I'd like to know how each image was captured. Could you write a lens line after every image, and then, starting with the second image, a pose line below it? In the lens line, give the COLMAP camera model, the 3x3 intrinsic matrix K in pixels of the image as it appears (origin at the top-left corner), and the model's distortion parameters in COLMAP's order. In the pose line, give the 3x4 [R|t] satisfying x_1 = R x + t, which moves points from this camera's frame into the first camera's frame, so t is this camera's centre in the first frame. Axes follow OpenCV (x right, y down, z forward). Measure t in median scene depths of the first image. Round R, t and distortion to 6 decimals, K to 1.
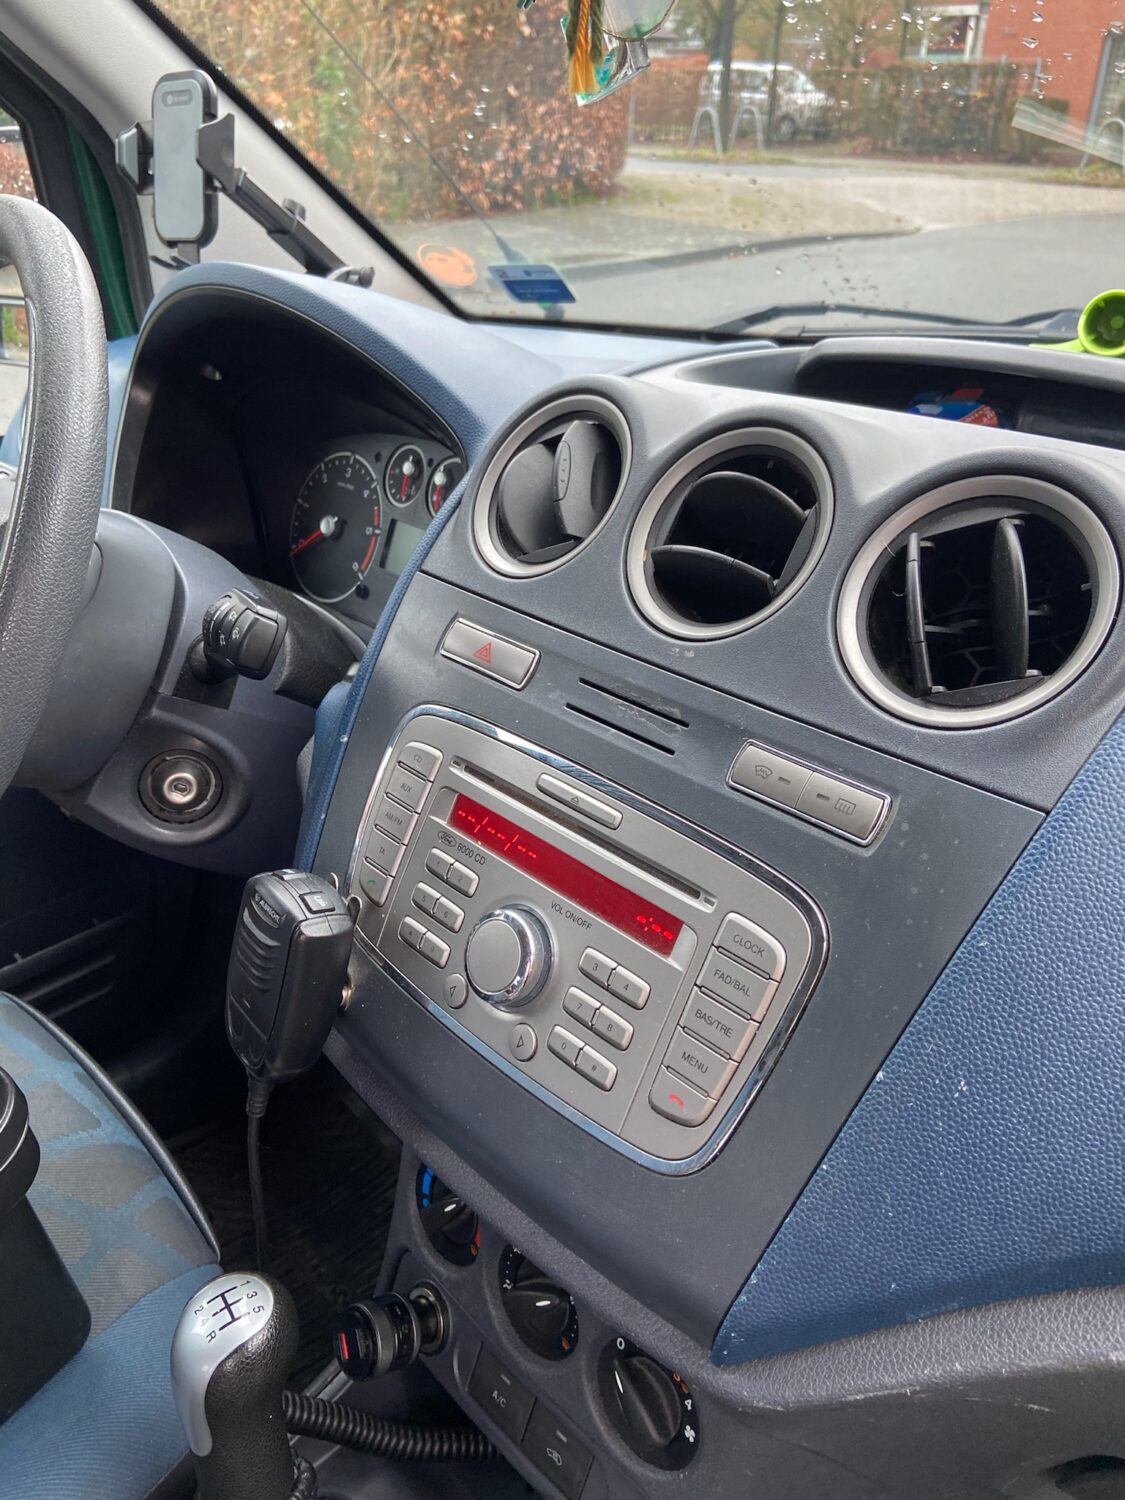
lens RADIAL K [[1117.1, 0, 562.5], [0, 1117.1, 750.0], [0, 0, 1]] dist [0.086900, -0.105959]
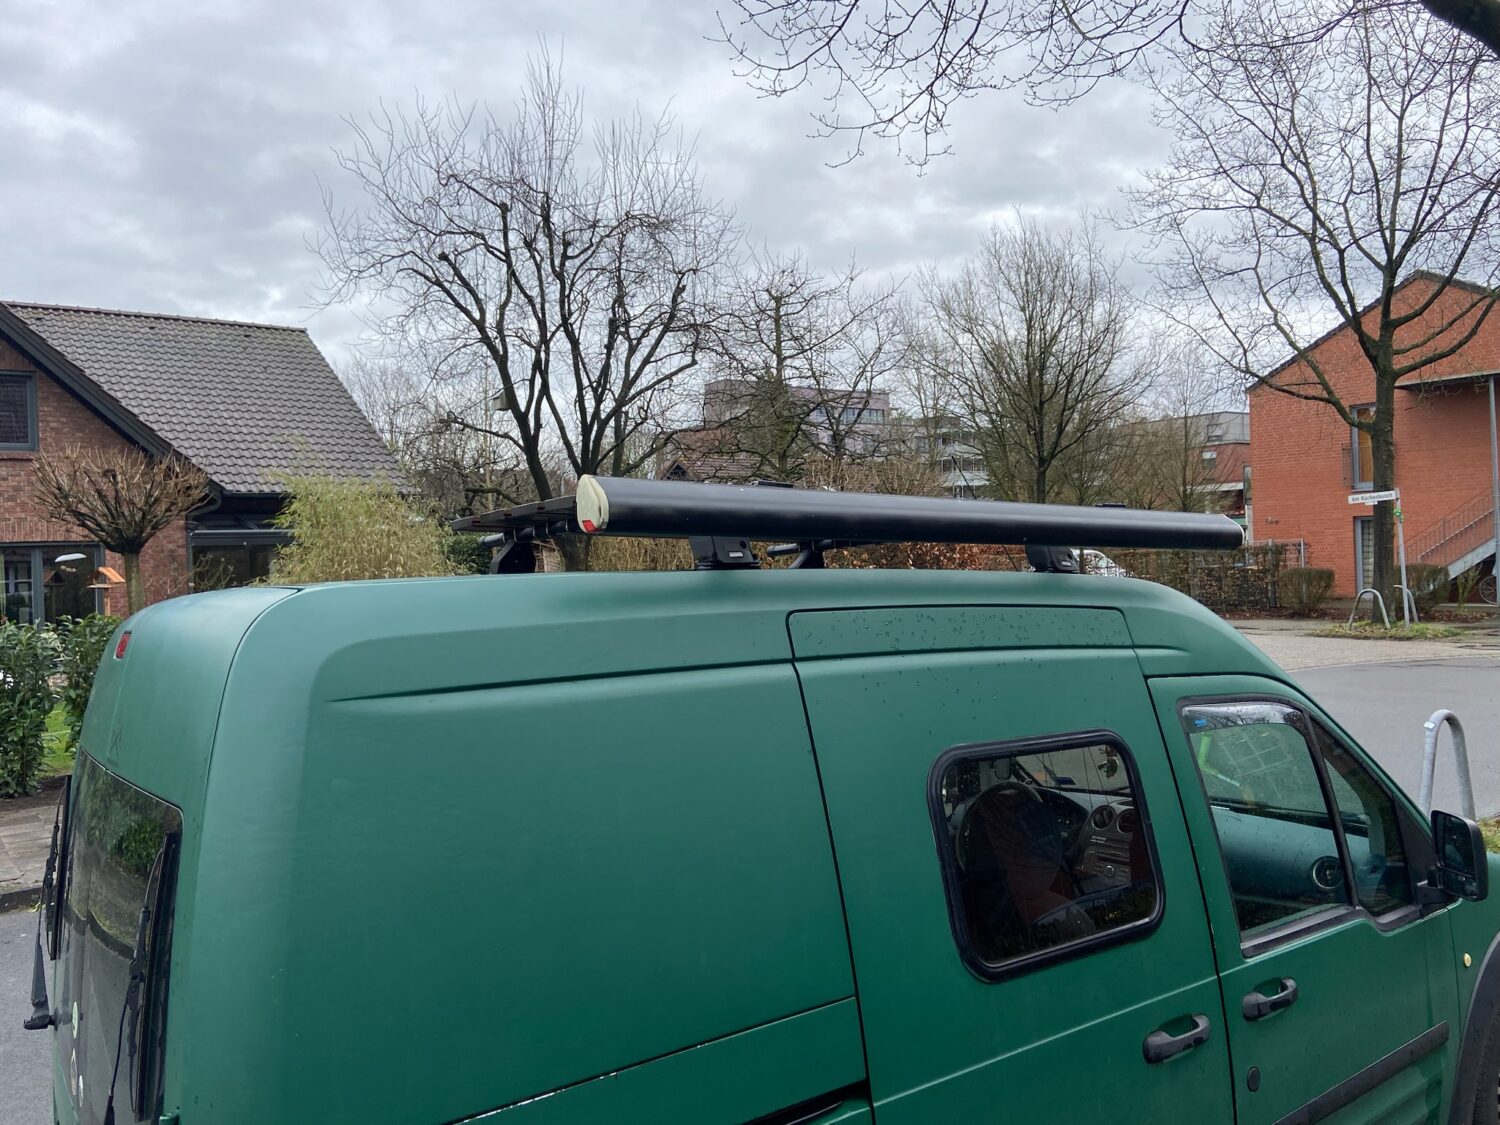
lens RADIAL K [[1117.1, 0, 743.6], [0, 1117.1, 564.5], [0, 0, 1]] dist [0.086900, -0.105959]
pose [[0.990837, -0.042223, -0.128295, -0.030957], [-0.026064, 0.872252, -0.488362, 0.043057], [0.132526, 0.487231, 0.863159, -0.152099]]
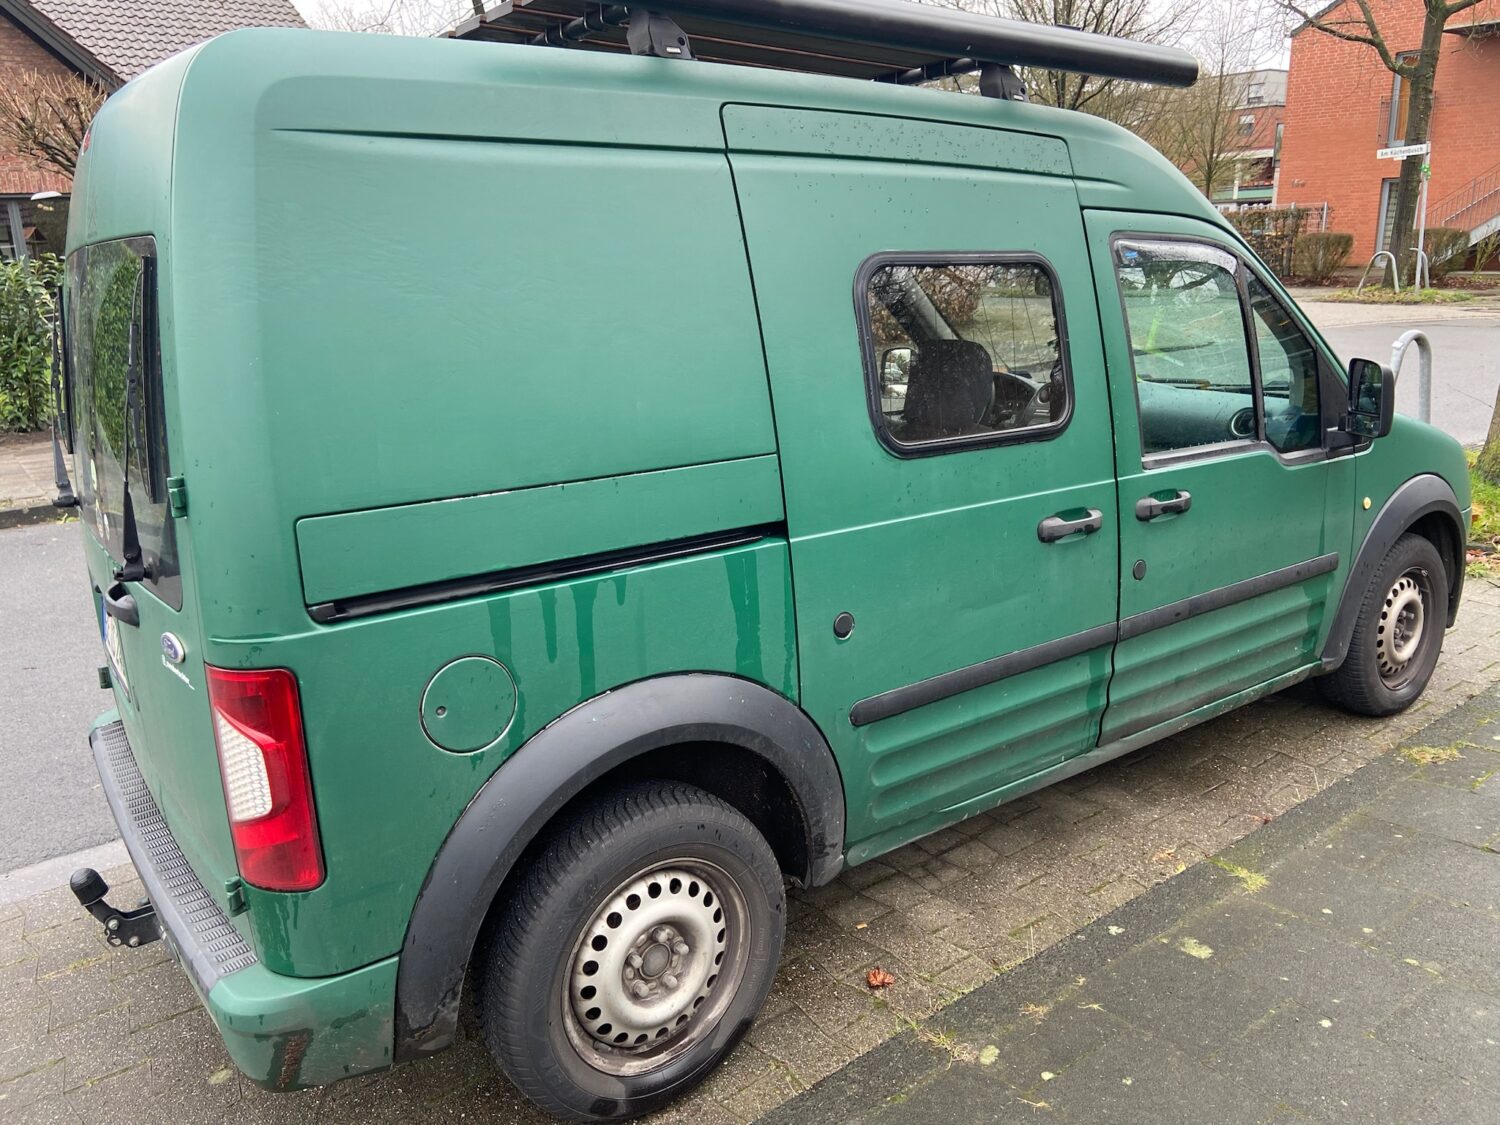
lens RADIAL K [[1117.1, 0, 743.6], [0, 1117.1, 564.5], [0, 0, 1]] dist [0.086900, -0.105959]
pose [[0.990237, -0.002922, -0.139364, -0.022842], [-0.030348, 0.971279, -0.236000, 0.065965], [0.136050, 0.237926, 0.961708, -0.152686]]
